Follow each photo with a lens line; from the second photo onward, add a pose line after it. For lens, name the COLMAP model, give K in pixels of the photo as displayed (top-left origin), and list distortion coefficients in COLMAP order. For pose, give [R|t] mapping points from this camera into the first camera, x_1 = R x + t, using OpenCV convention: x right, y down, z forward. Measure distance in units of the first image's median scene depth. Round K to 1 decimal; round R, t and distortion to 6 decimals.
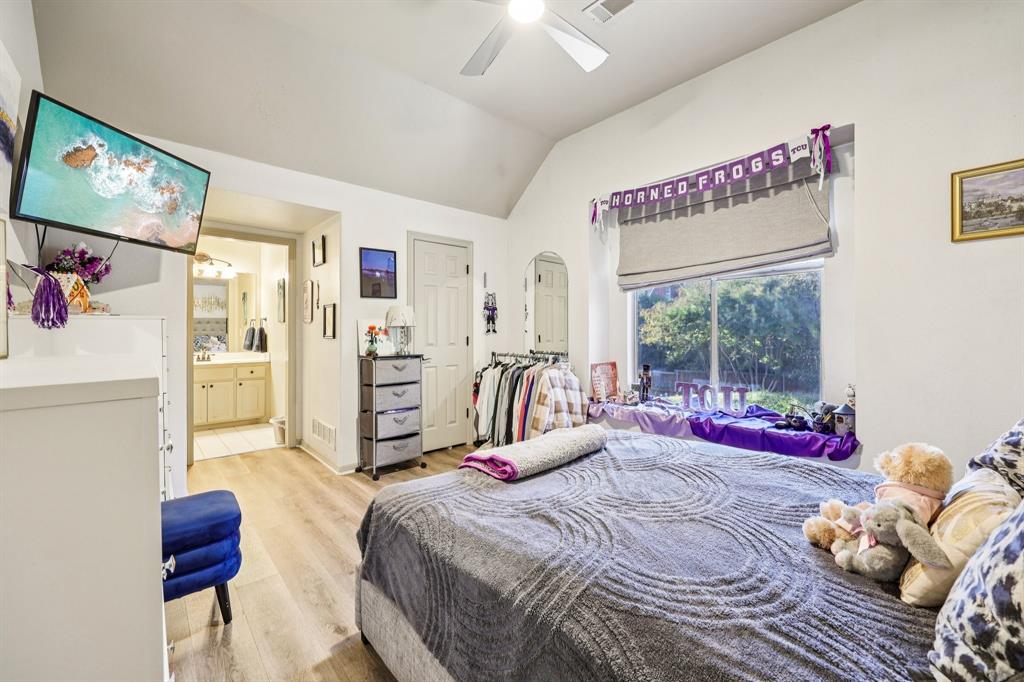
lens RADIAL K [[415.1, 0, 512.0], [0, 415.1, 337.0], [0, 0, 1]] dist [0.002512, 0.000632]
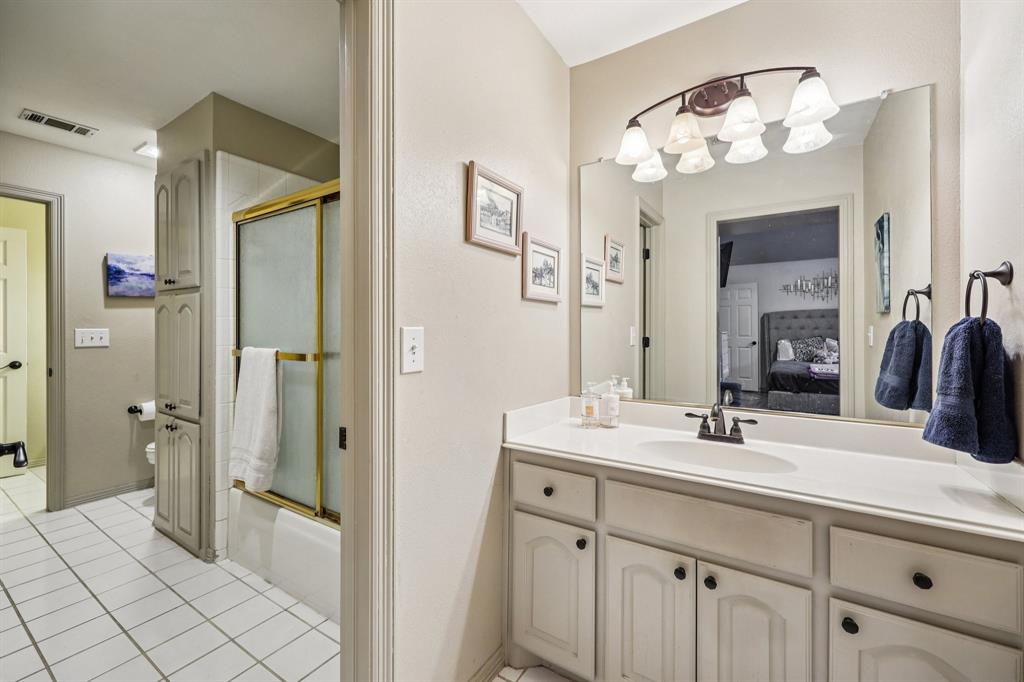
lens RADIAL K [[415.1, 0, 511.5], [0, 415.1, 334.6], [0, 0, 1]] dist [0.002512, 0.000632]
pose [[0.262277, 0.006528, -0.964970, -0.467454], [-0.004985, 0.999973, 0.005410, -0.016192], [0.964980, 0.003392, 0.262303, 0.733043]]
